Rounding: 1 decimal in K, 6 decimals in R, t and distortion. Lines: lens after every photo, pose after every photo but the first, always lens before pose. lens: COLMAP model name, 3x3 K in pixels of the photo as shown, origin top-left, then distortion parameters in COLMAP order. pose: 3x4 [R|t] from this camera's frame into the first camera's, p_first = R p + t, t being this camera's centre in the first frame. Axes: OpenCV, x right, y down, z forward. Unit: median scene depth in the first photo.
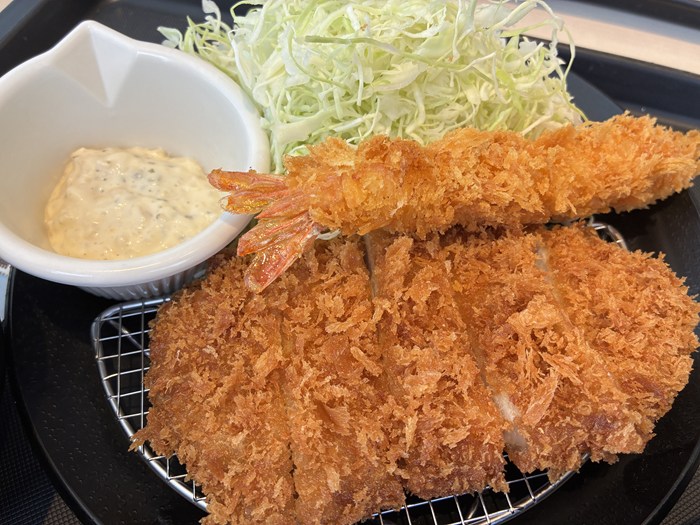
lens RADIAL K [[537.6, 0, 353.8], [0, 537.6, 259.4], [0, 0, 1]] dist [-0.009362, -0.009041]
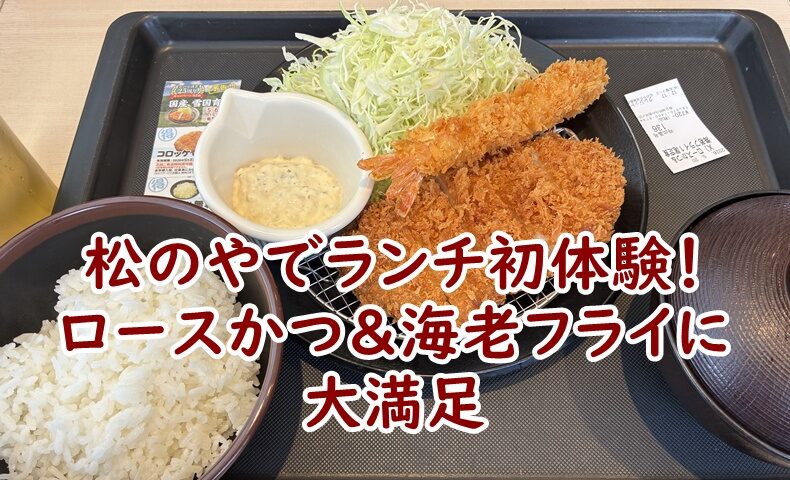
lens RADIAL K [[575.3, 0, 395.0], [0, 575.3, 240.0], [0, 0, 1]] dist [-0.002057, -0.001188]
pose [[0.951495, -0.284482, 0.117166, -0.410542], [0.275654, 0.957400, 0.086027, -0.038499], [-0.136648, -0.049557, 0.989379, -0.873385]]
